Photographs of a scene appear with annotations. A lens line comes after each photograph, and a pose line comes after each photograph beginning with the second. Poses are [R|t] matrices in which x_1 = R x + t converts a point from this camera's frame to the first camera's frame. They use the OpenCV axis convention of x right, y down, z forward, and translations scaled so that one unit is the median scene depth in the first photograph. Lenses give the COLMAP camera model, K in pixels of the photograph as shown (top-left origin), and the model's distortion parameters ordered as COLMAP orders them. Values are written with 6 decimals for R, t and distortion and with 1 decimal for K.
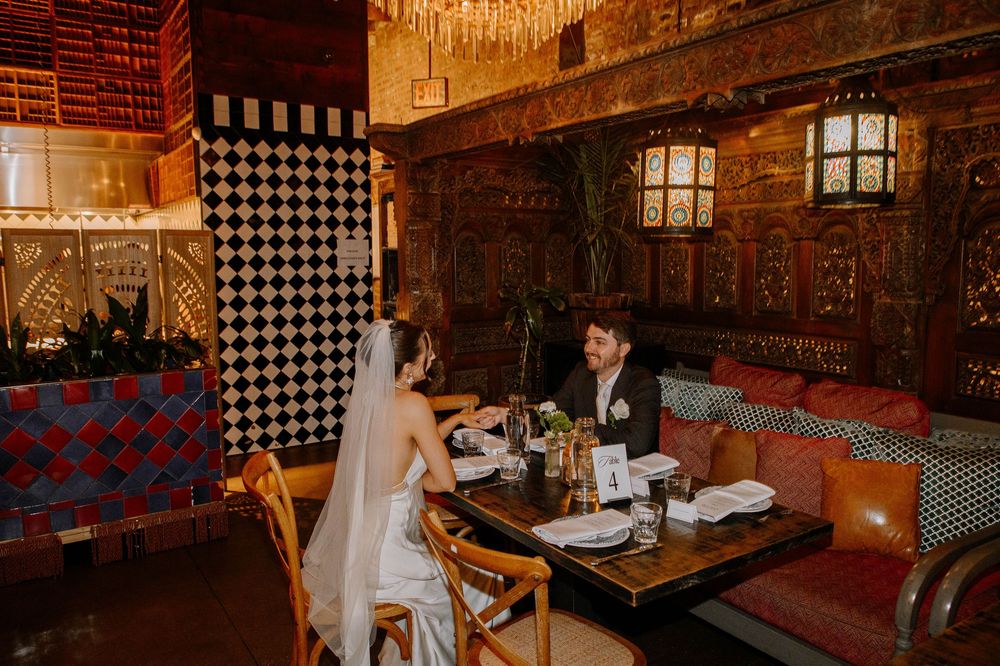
lens RADIAL K [[737.8, 0, 500.0], [0, 737.8, 333.0], [0, 0, 1]] dist [-0.006118, -0.001668]
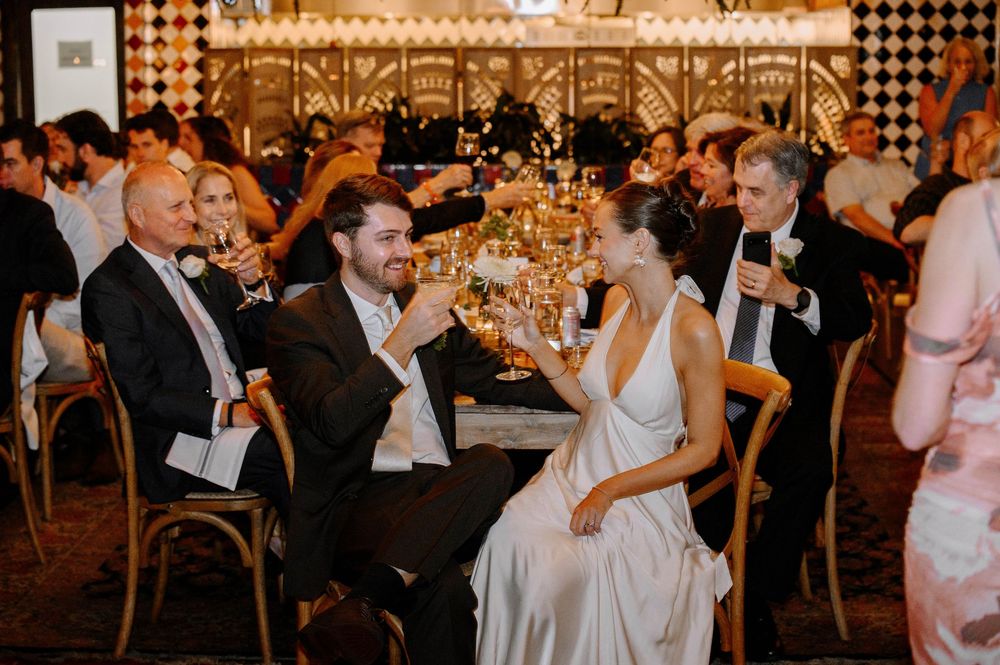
lens RADIAL K [[1972.3, 0, 500.0], [0, 1972.3, 332.5], [0, 0, 1]] dist [-0.073643, -0.186870]
pose [[0.822367, 0.078298, -0.563544, 0.676355], [-0.062056, 0.996920, 0.047954, 0.139577], [0.565563, -0.004465, 0.824693, -1.336898]]
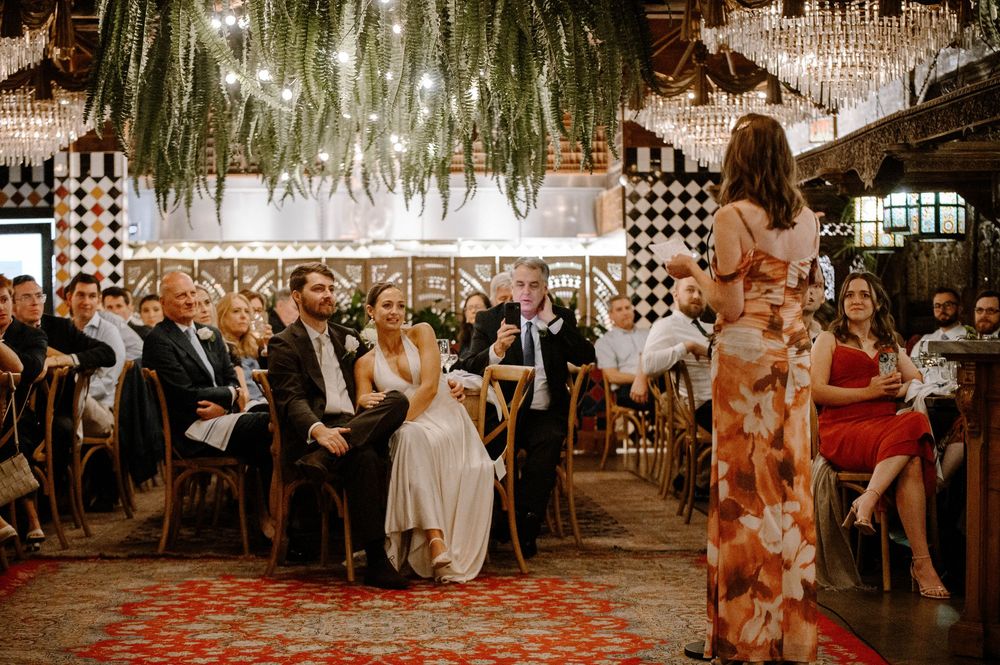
lens RADIAL K [[2053.9, 0, 500.0], [0, 2053.9, 332.5], [0, 0, 1]] dist [-0.265368, 0.338303]
pose [[0.867031, -0.001444, -0.498251, 1.101840], [-0.051104, 0.994464, -0.091810, 0.307767], [0.495626, 0.105065, 0.862158, -2.009769]]
